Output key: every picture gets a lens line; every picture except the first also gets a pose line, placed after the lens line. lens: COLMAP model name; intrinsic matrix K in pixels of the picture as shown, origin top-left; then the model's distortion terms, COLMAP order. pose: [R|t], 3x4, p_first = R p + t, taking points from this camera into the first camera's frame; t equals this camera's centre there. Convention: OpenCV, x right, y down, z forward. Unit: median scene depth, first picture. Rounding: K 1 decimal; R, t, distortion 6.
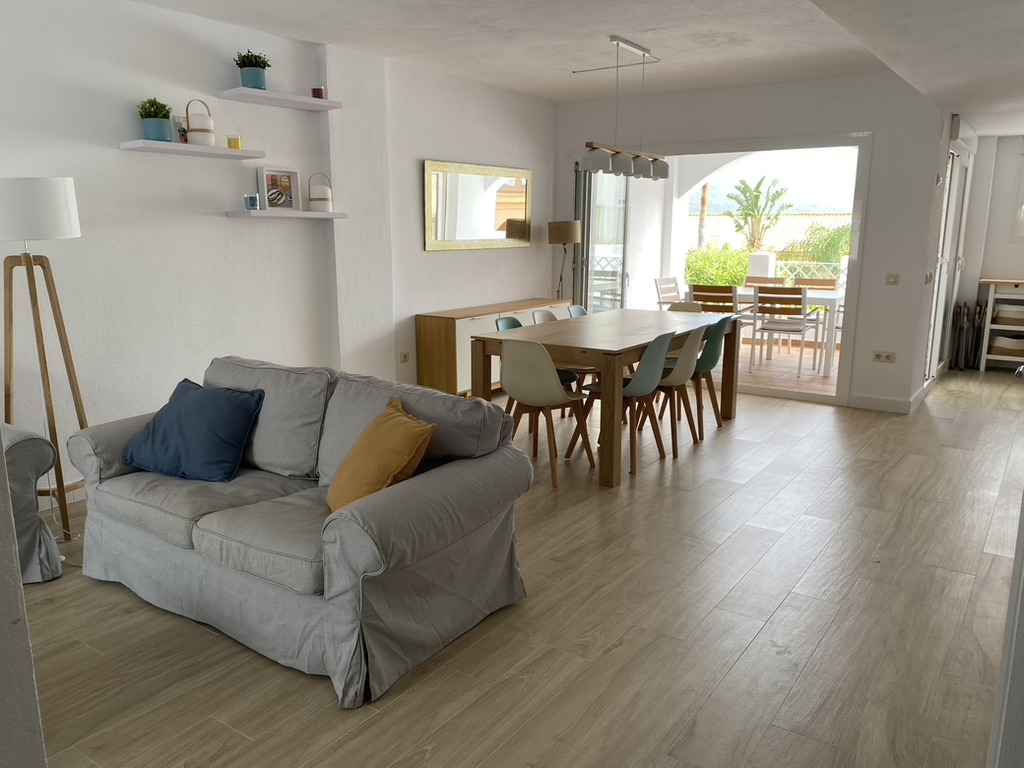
lens RADIAL K [[783.8, 0, 515.4], [0, 783.8, 388.2], [0, 0, 1]] dist [0.032227, 0.003123]
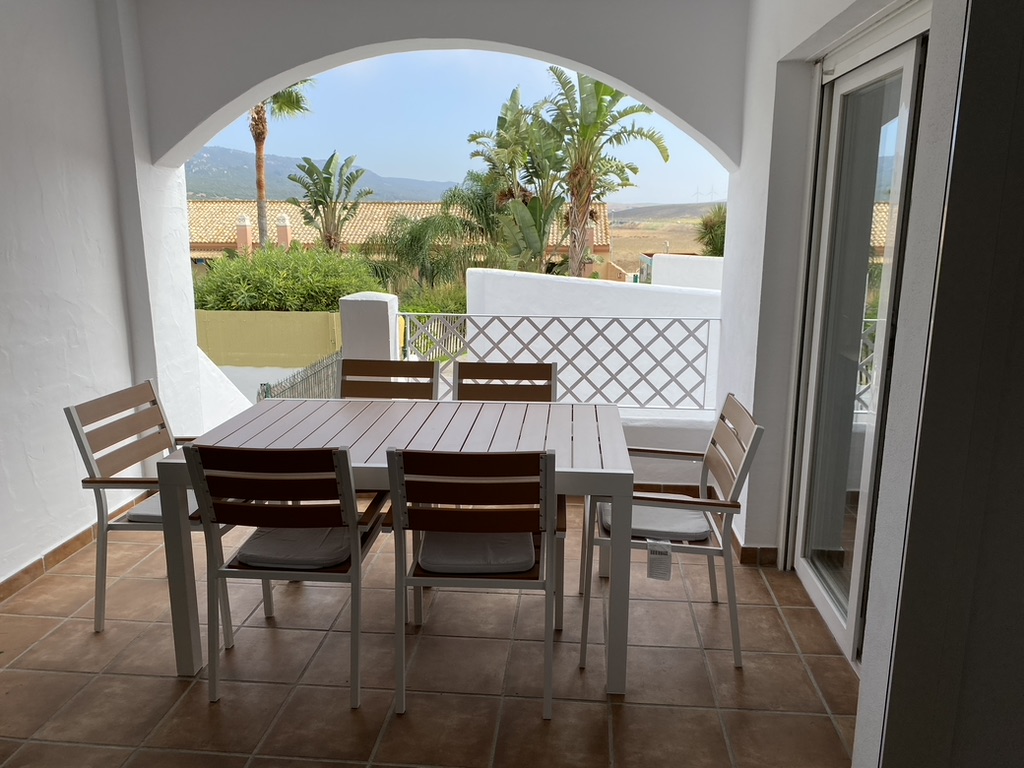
lens RADIAL K [[783.8, 0, 514.4], [0, 783.8, 380.4], [0, 0, 1]] dist [0.032227, 0.003123]
pose [[0.867067, -0.105167, 0.486964, 0.069482], [0.101013, 0.994274, 0.034867, -0.055917], [-0.487843, 0.018958, 0.872726, 0.241005]]
